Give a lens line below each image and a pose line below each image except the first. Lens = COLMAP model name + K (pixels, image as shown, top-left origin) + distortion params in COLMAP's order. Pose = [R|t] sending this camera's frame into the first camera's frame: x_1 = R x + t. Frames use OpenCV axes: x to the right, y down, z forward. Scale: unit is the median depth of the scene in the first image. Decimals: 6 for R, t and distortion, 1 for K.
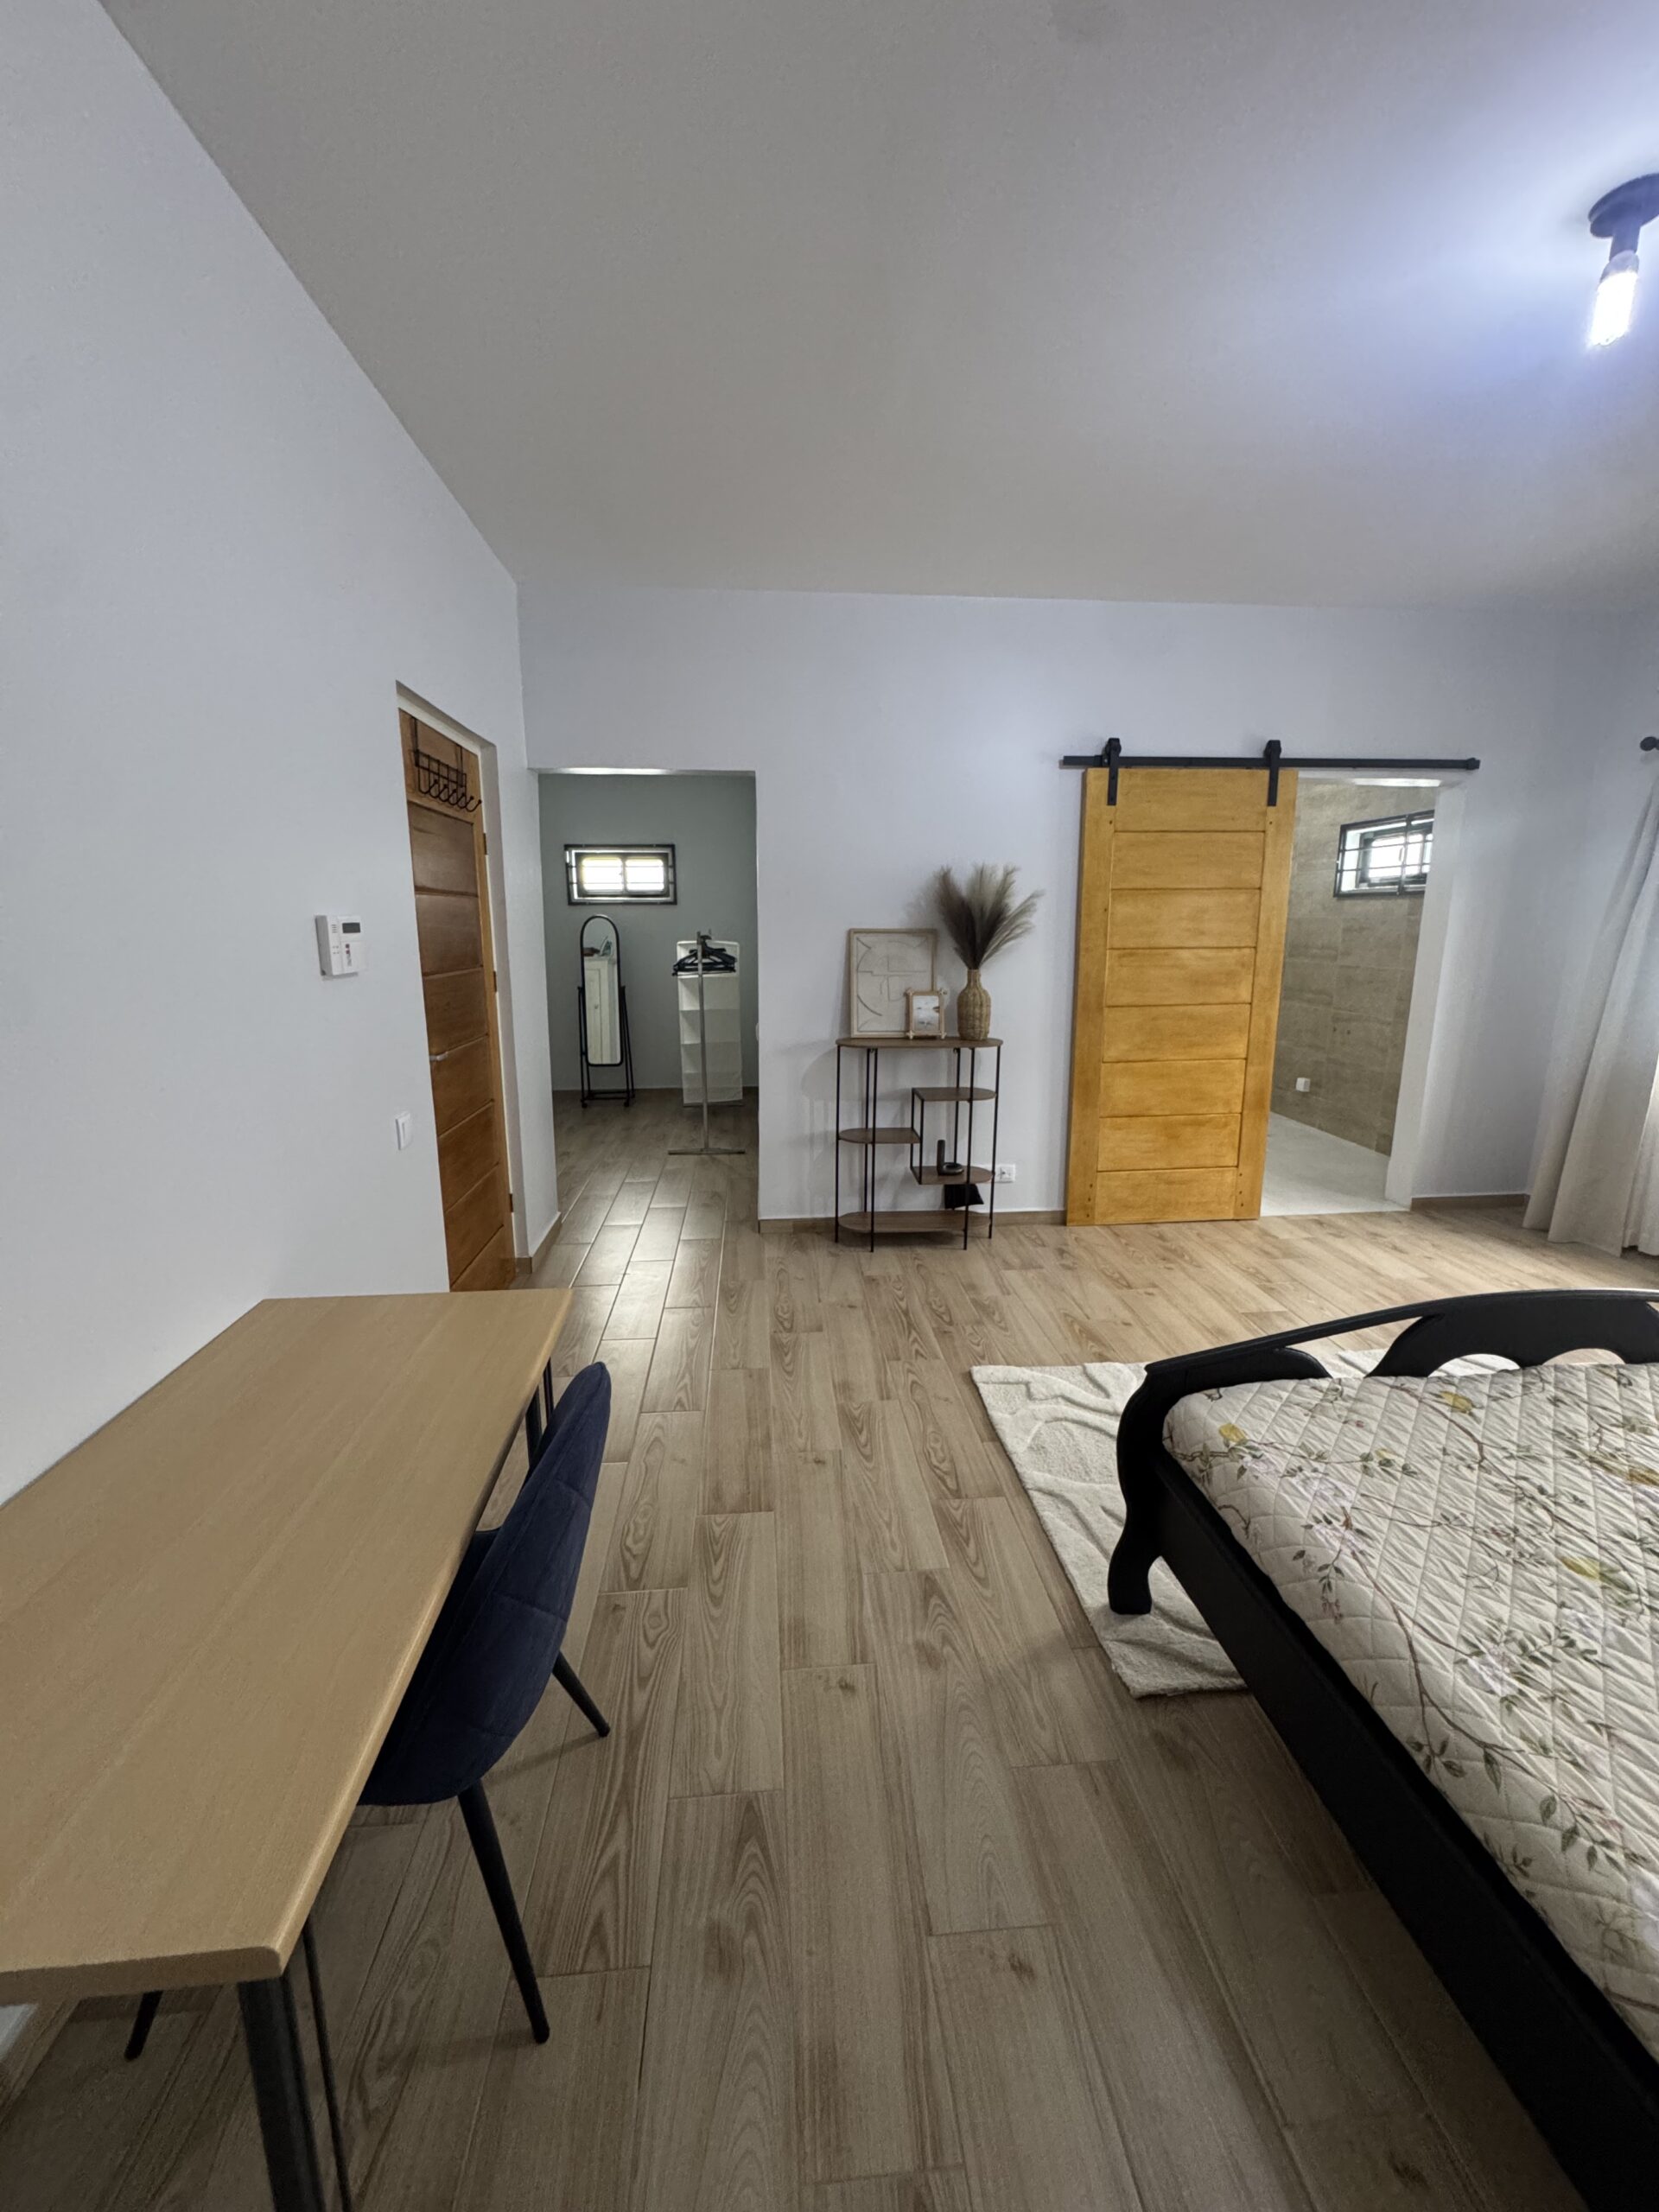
lens RADIAL K [[883.8, 0, 825.3], [0, 883.8, 1099.5], [0, 0, 1]] dist [-0.005832, 0.000918]
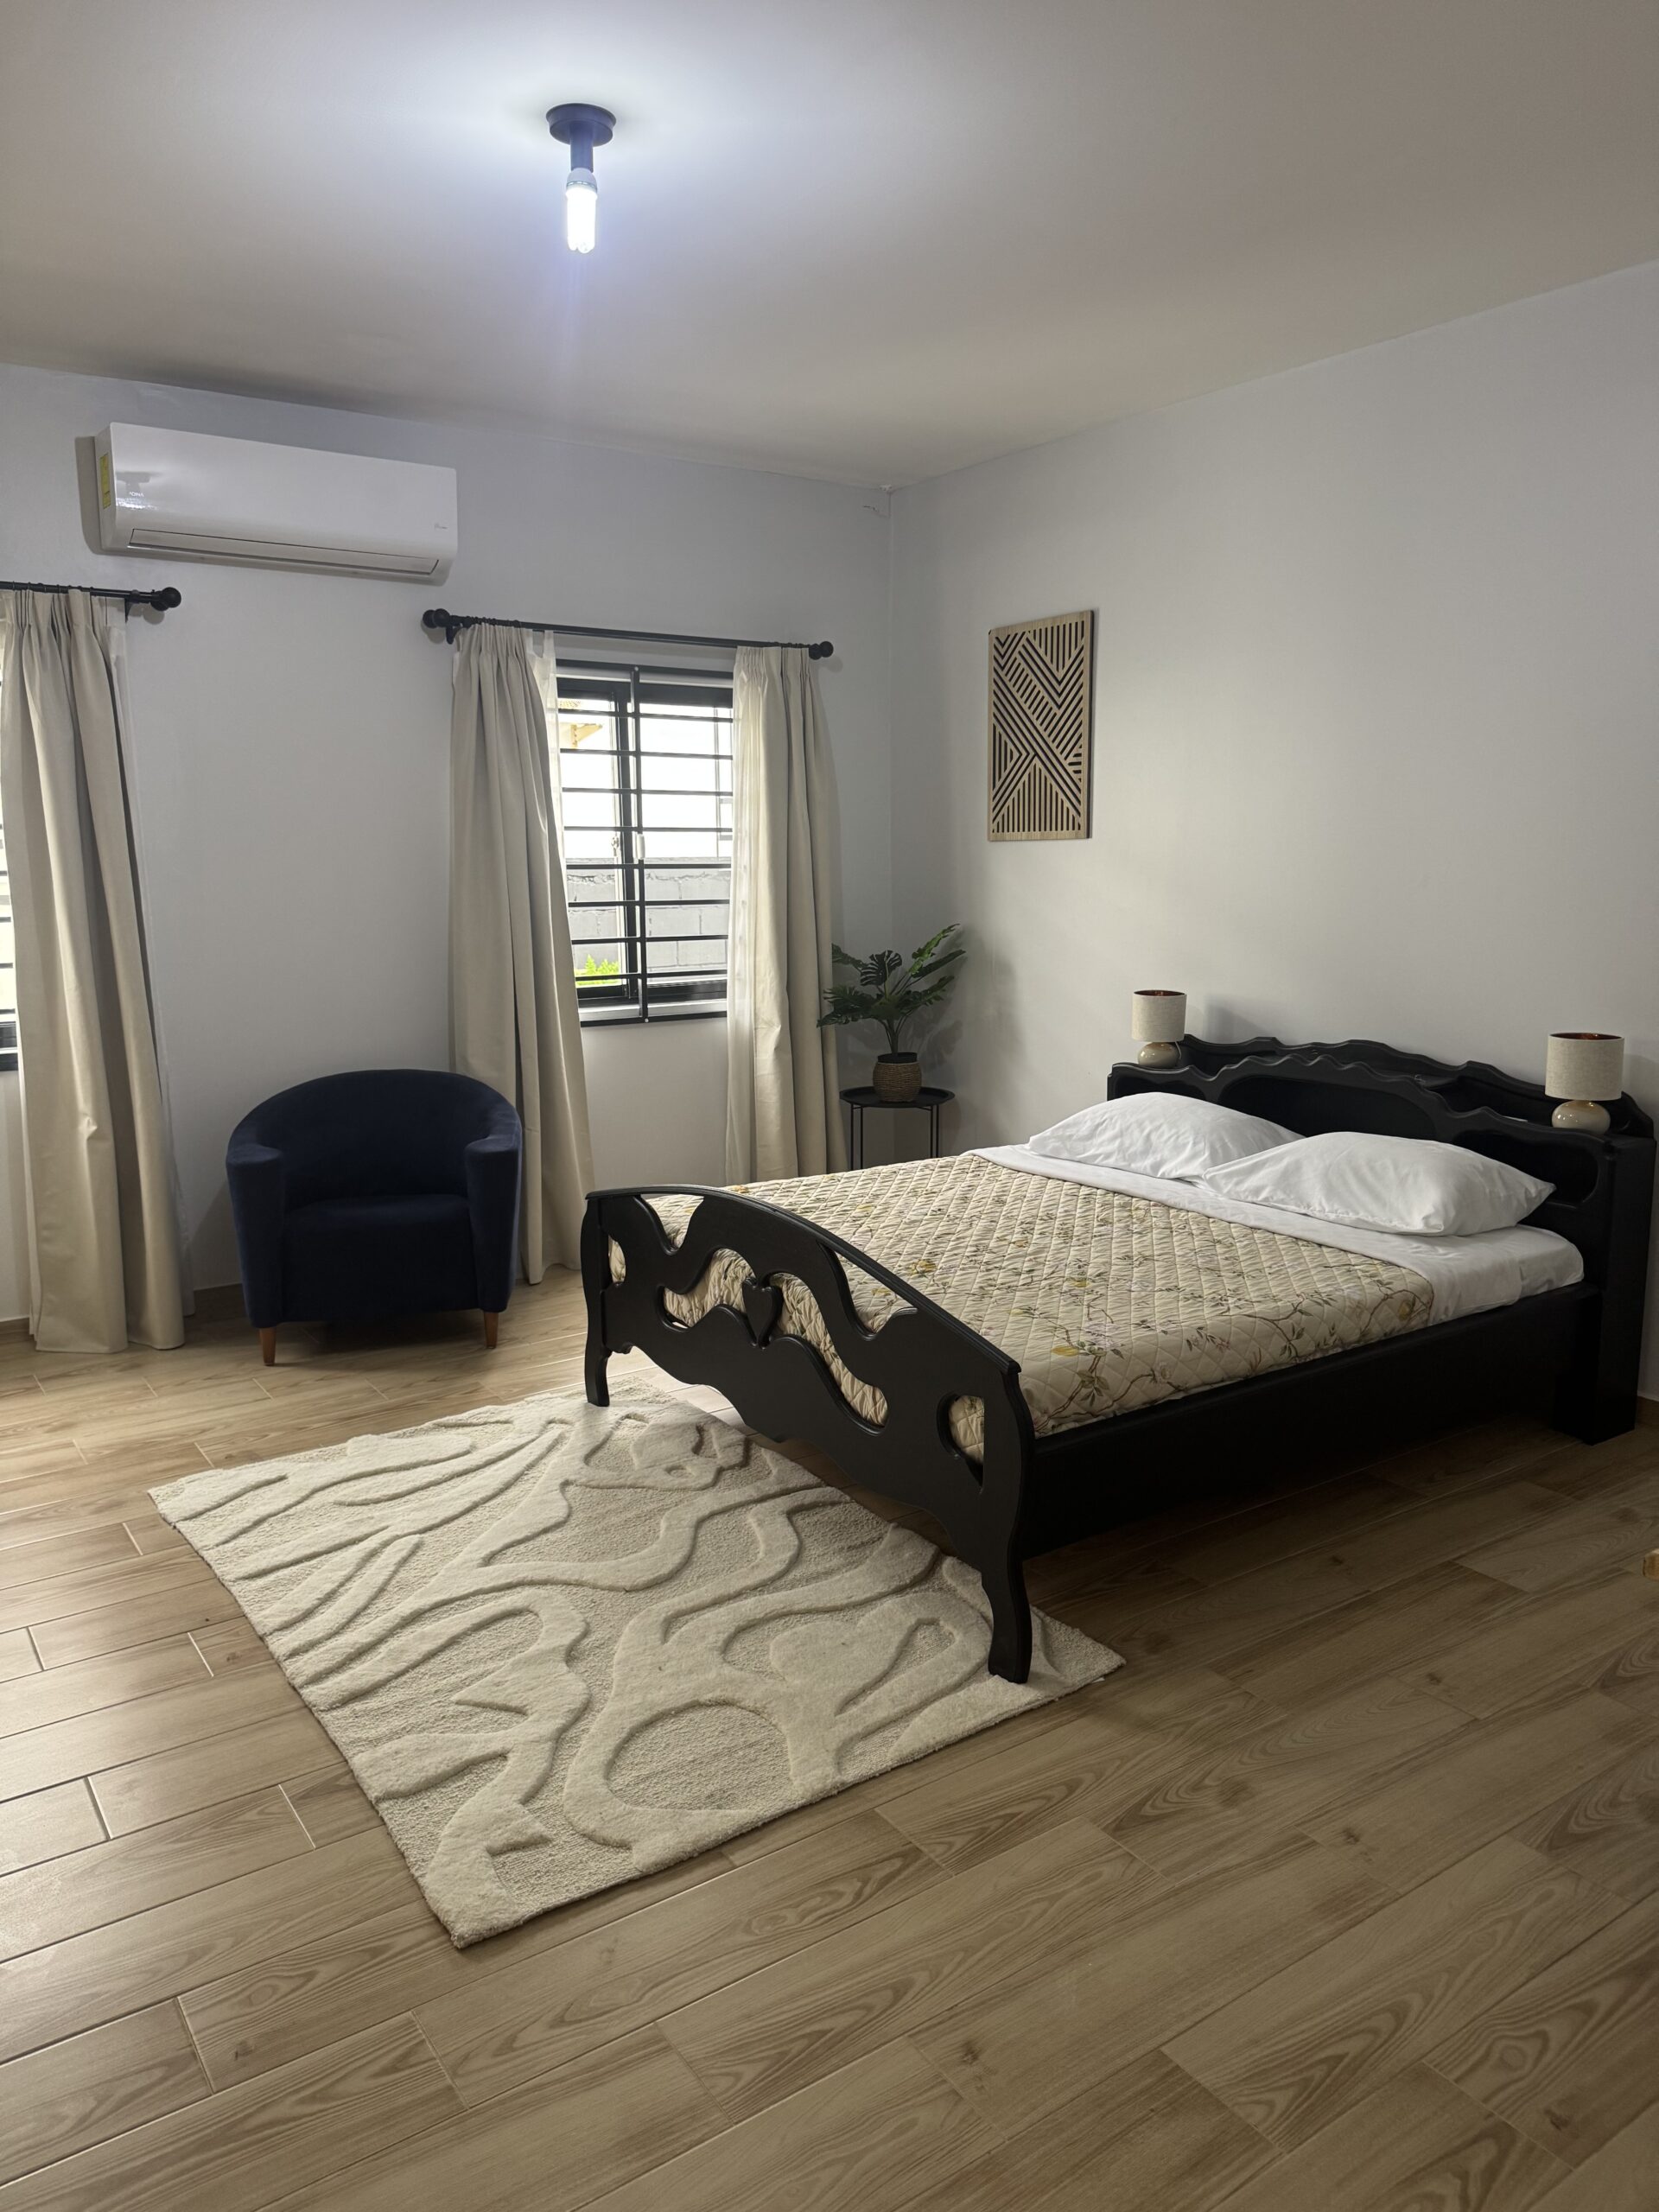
lens RADIAL K [[1562.7, 0, 846.4], [0, 1562.7, 1084.4], [0, 0, 1]] dist [0.029747, -0.046900]
pose [[-0.505771, -0.125608, 0.853474, -0.299198], [0.178380, 0.952734, 0.245925, -0.131285], [-0.844024, 0.276624, -0.459459, 0.651438]]
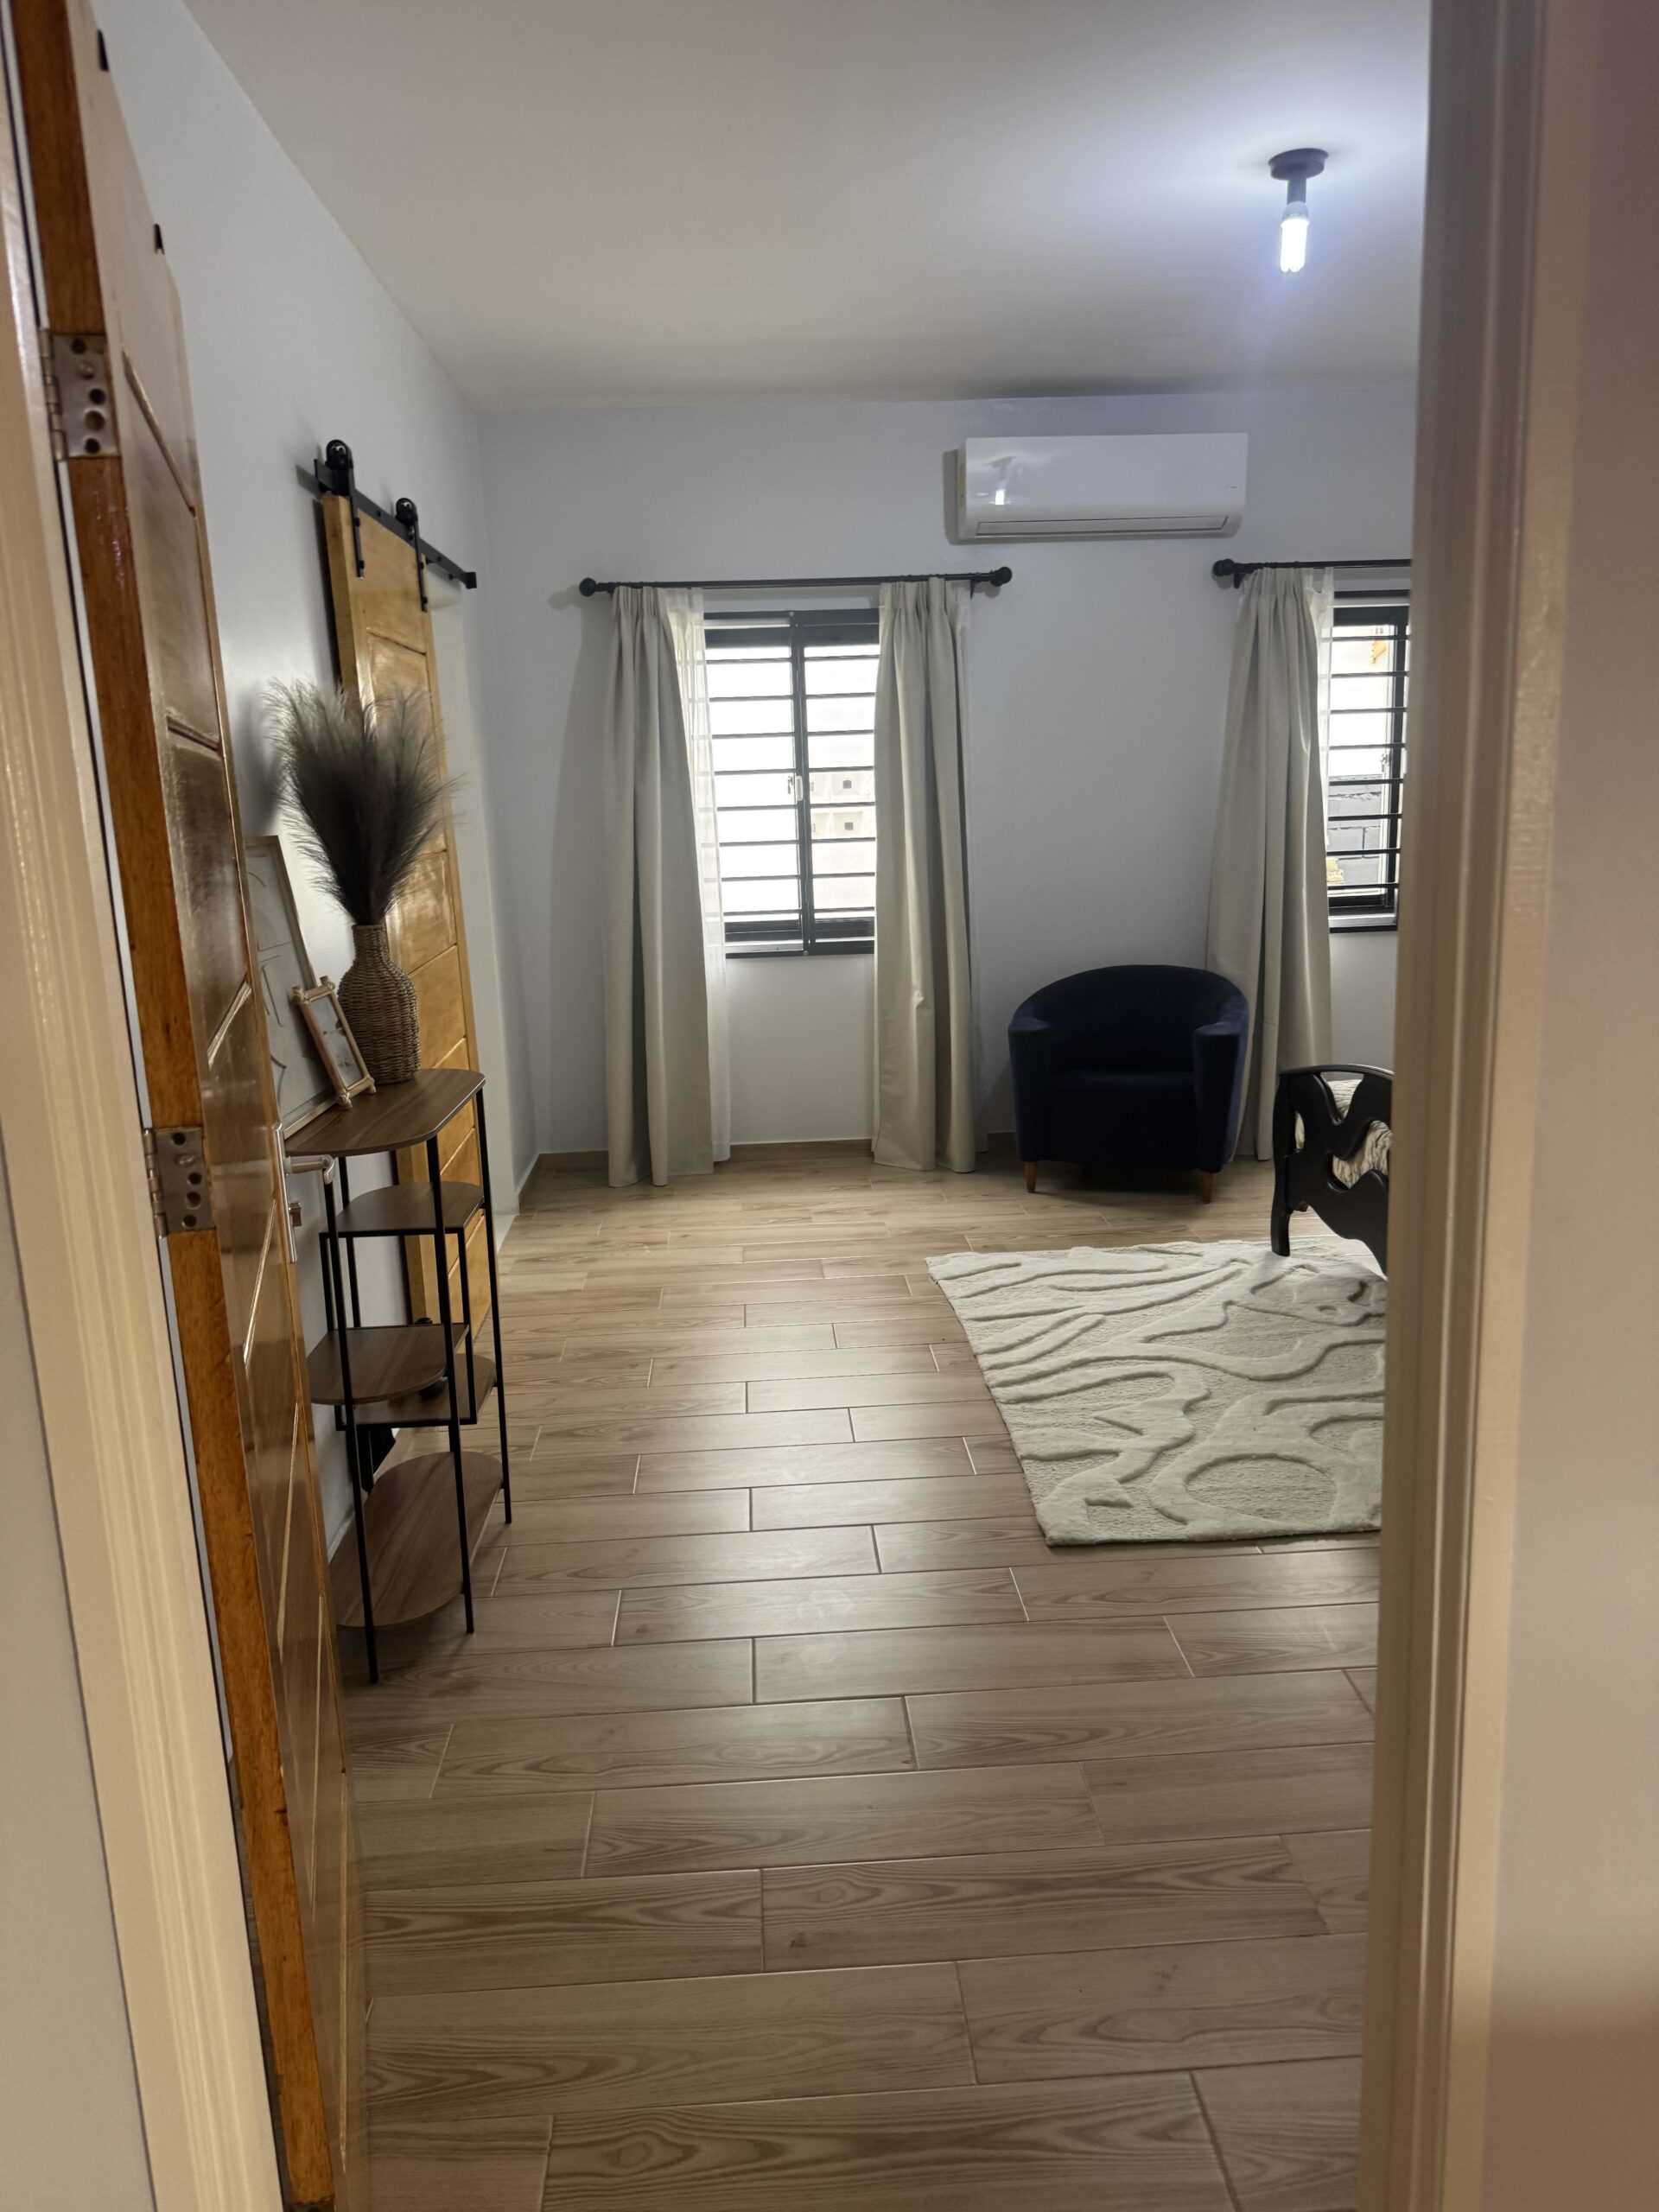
lens RADIAL K [[1562.7, 0, 810.4], [0, 1562.7, 1092.5], [0, 0, 1]] dist [0.029747, -0.046900]
pose [[0.032074, -0.194954, 0.980288, -0.494443], [0.233883, 0.955025, 0.182278, -0.128879], [-0.971736, 0.223426, 0.076228, 0.613545]]
